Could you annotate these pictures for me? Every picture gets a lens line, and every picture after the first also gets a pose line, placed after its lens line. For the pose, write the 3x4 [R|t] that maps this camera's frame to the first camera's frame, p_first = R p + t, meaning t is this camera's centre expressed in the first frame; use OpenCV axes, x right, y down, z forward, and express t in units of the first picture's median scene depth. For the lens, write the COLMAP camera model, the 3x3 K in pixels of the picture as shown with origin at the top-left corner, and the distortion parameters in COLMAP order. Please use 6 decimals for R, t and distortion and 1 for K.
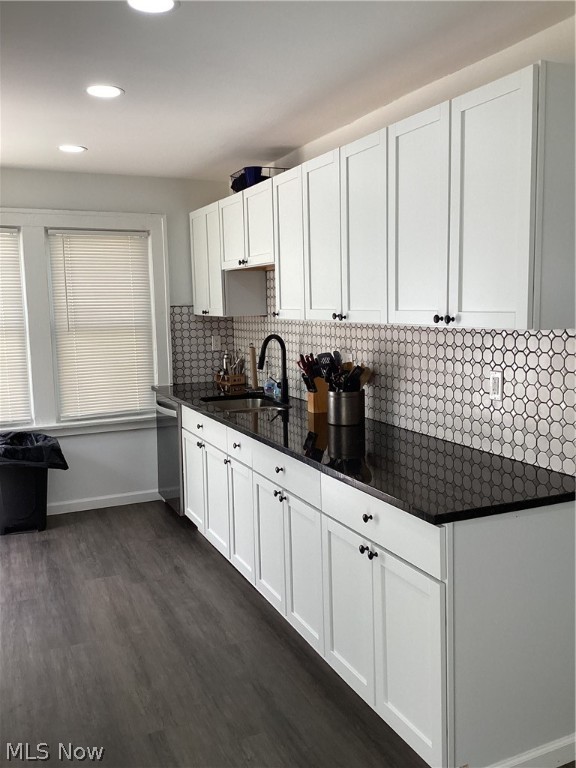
lens RADIAL K [[696.3, 0, 288.0], [0, 696.3, 384.0], [0, 0, 1]] dist [0.135173, -0.292076]
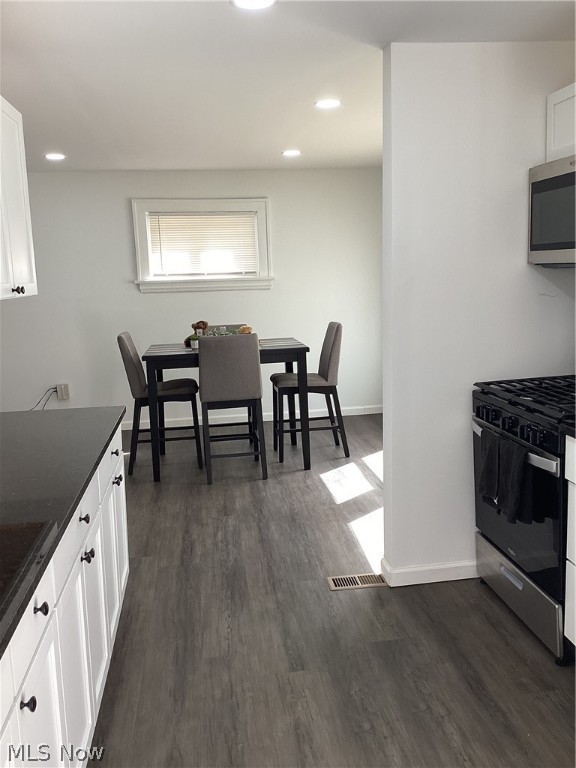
lens RADIAL K [[696.3, 0, 288.0], [0, 696.3, 384.0], [0, 0, 1]] dist [0.135173, -0.292076]
pose [[-0.958665, 0.002148, 0.284529, -0.360771], [0.081403, 0.960246, 0.267022, -0.153615], [-0.272644, 0.279146, -0.920729, 1.408716]]
